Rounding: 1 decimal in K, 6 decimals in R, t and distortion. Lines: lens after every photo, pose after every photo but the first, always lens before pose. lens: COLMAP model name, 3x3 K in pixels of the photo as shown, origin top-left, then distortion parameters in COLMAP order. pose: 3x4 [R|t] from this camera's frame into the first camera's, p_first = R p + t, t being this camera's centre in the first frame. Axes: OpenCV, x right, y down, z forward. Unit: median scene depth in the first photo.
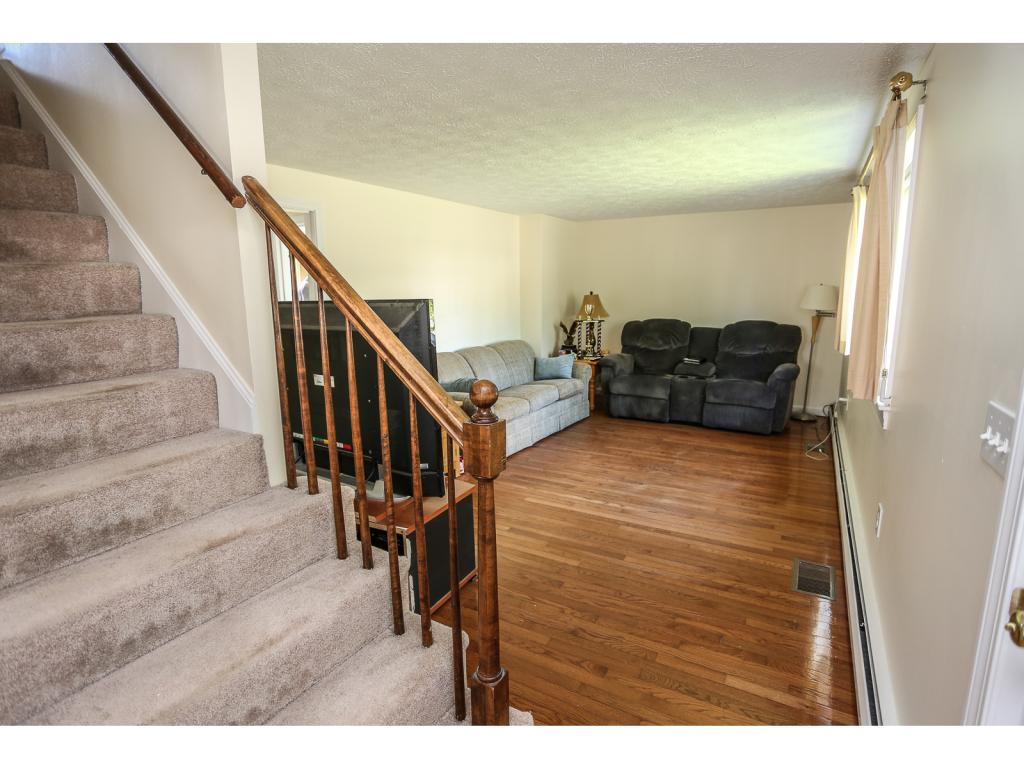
lens RADIAL K [[511.7, 0, 513.4], [0, 511.7, 375.7], [0, 0, 1]] dist [-0.043990, 0.000884]
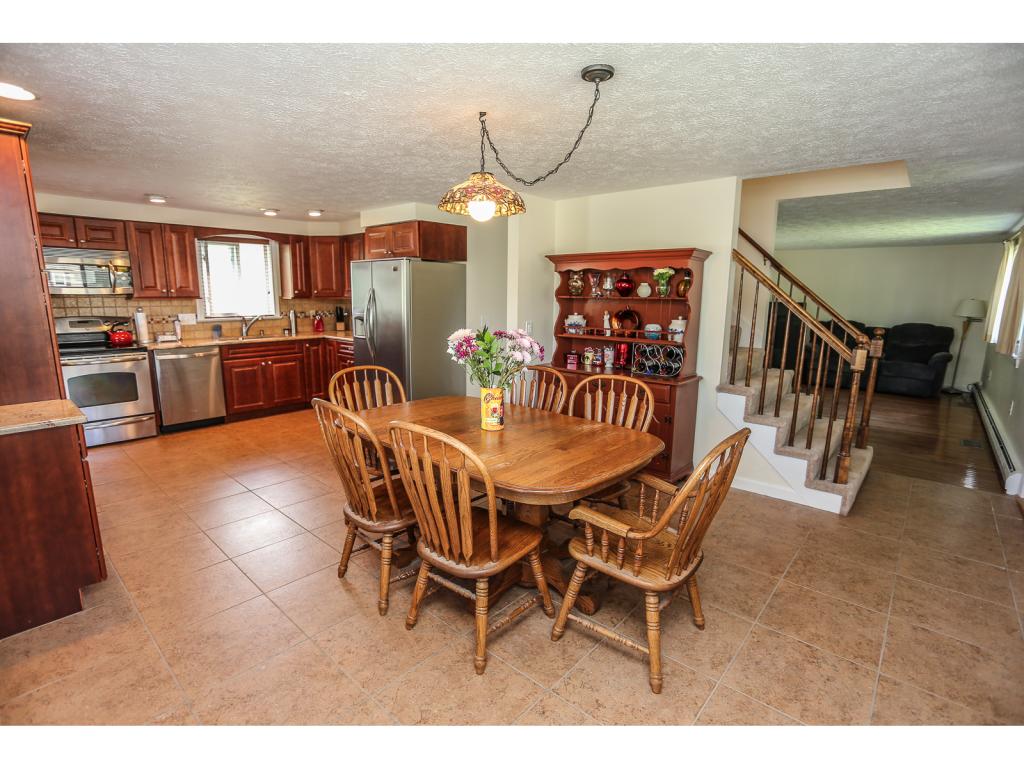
lens RADIAL K [[504.8, 0, 512.0], [0, 504.8, 384.0], [0, 0, 1]] dist [-0.053642, 0.023436]
pose [[0.984252, 0.051674, -0.169053, -0.424616], [-0.050077, 0.998651, 0.013701, 0.105504], [0.169533, -0.005020, 0.985512, -0.593667]]
